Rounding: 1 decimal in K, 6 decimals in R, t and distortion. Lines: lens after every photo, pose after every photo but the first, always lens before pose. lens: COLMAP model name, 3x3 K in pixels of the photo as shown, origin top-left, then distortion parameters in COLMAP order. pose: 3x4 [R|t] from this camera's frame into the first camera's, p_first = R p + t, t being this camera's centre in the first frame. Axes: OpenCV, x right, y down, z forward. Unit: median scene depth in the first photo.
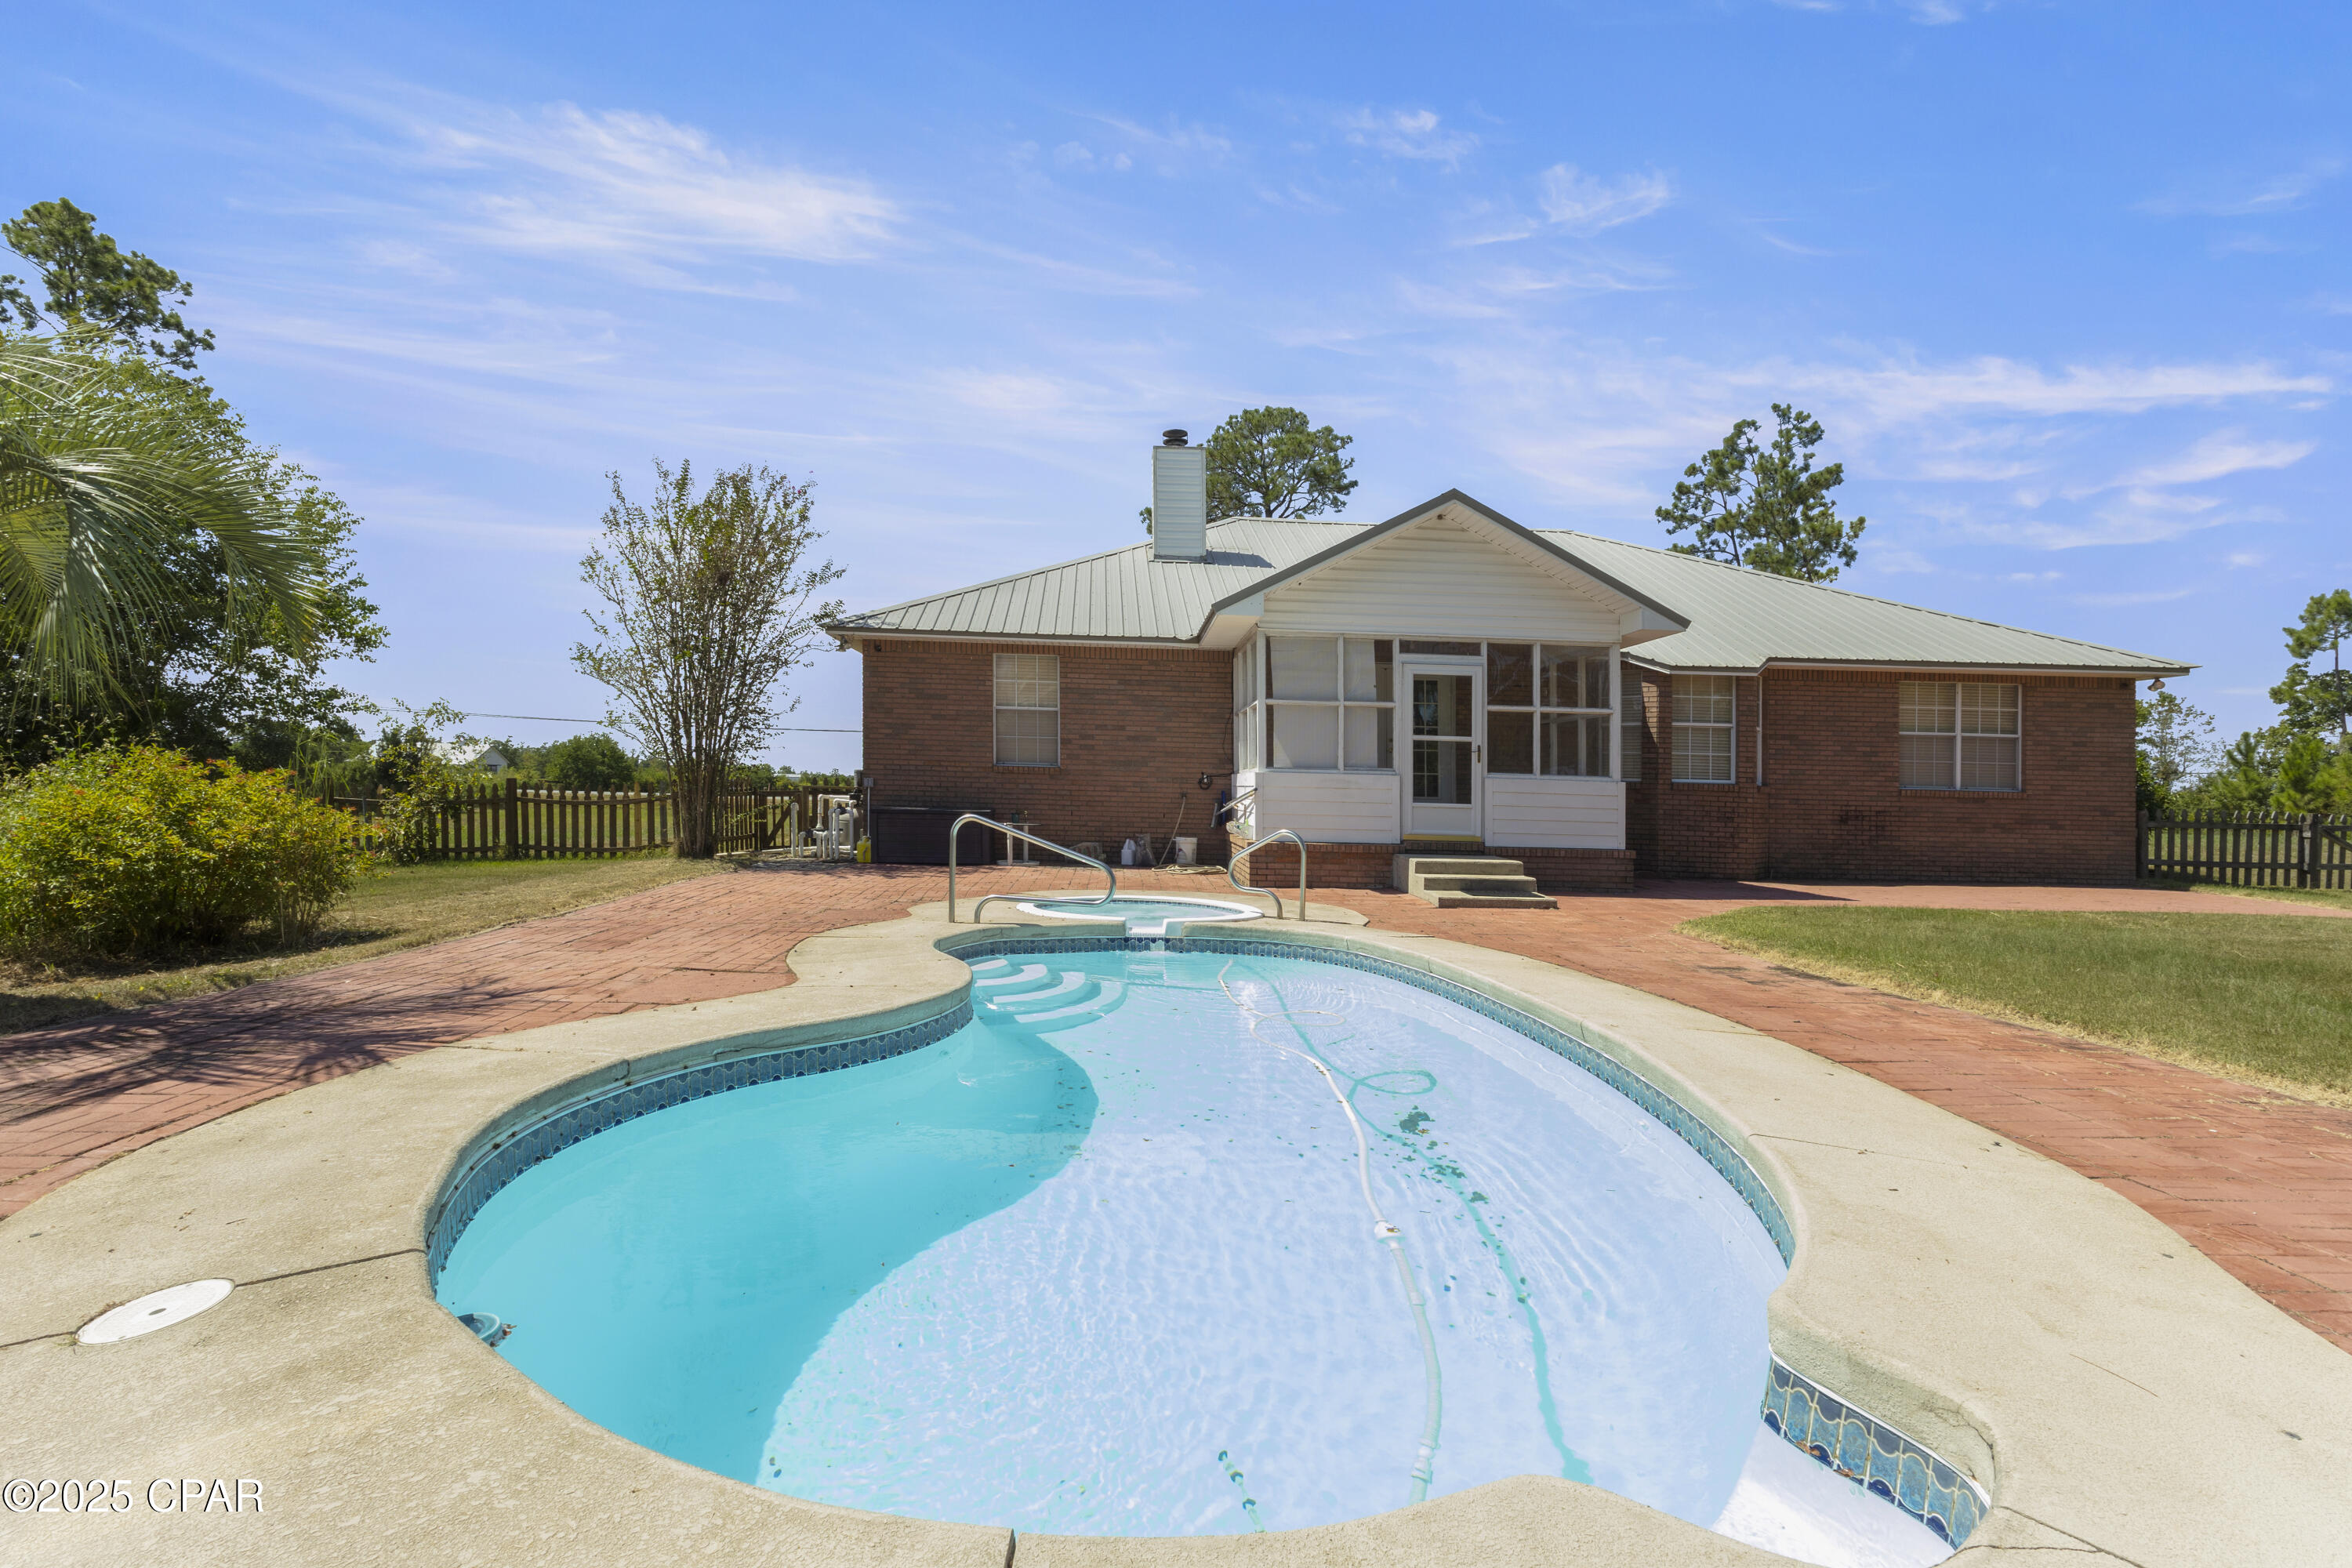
lens RADIAL K [[1097.5, 0, 1166.9], [0, 1097.5, 765.5], [0, 0, 1]] dist [0.000484, -0.000627]
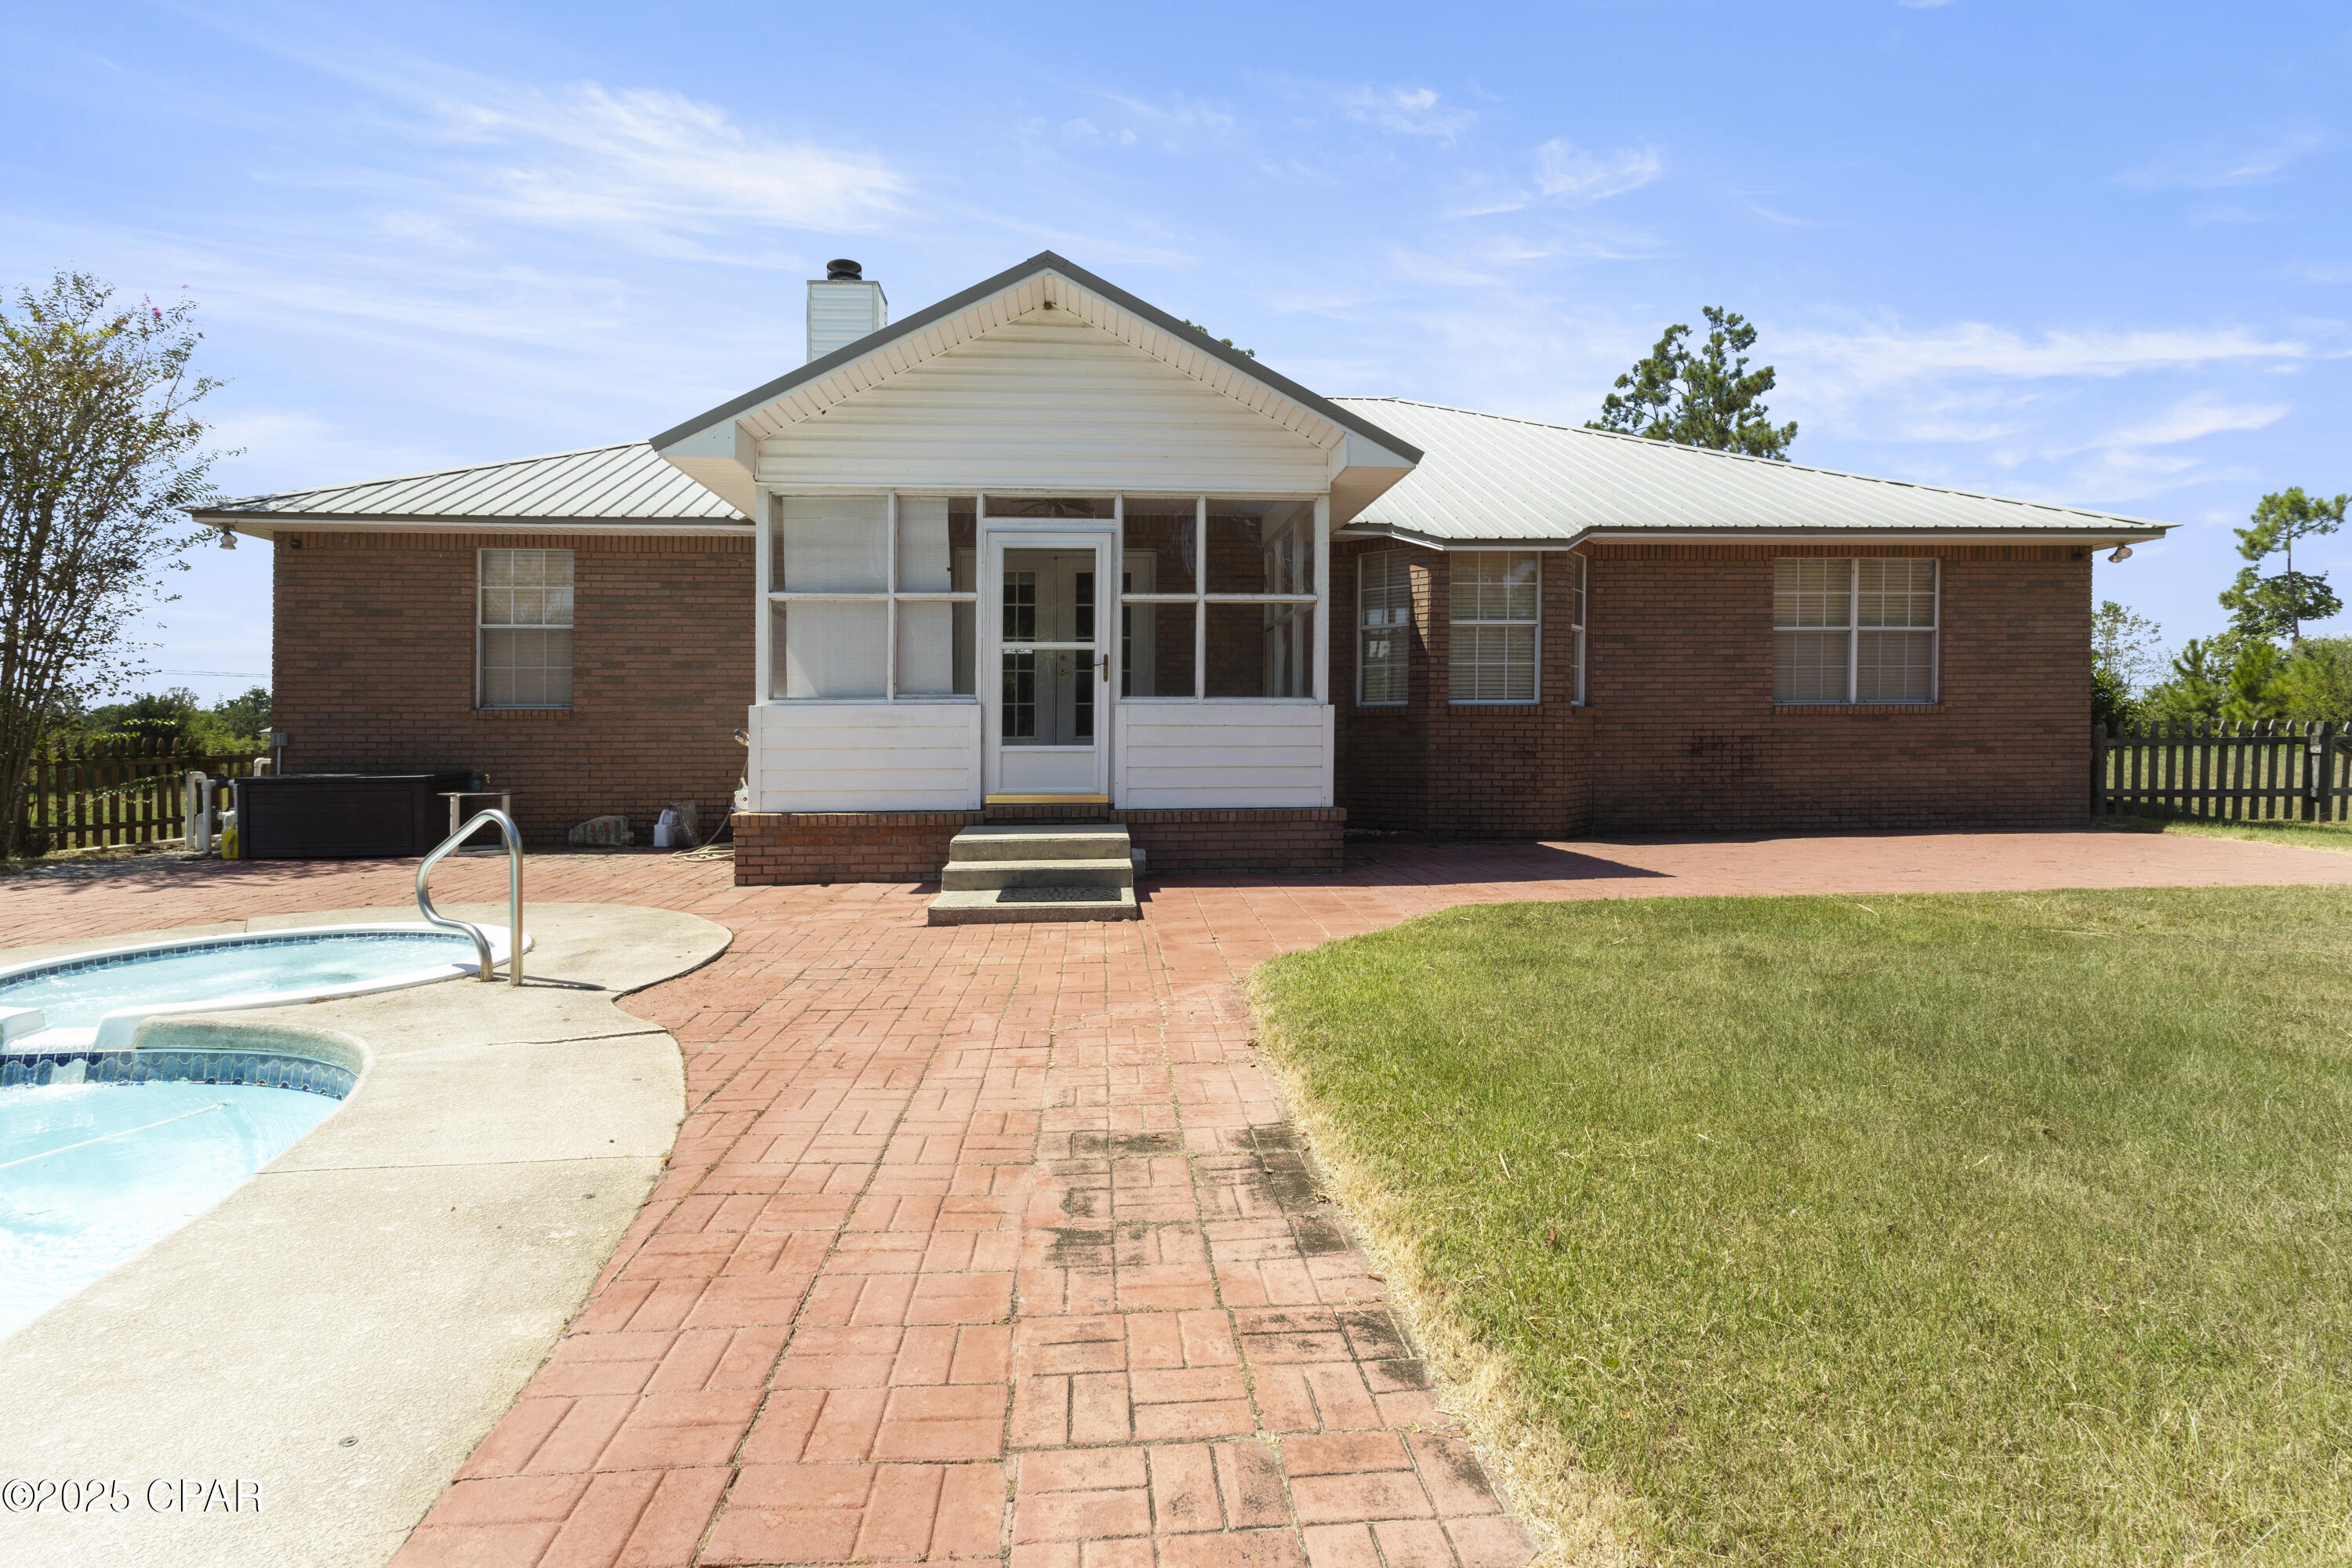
lens RADIAL K [[1054.6, 0, 1174.9], [0, 1054.6, 758.9], [0, 0, 1]] dist [-0.001776, 0.000697]
pose [[0.999411, -0.030929, 0.014894, 0.254795], [0.030214, 0.998484, 0.046013, 0.012878], [-0.016294, -0.045536, 0.998830, 0.300198]]
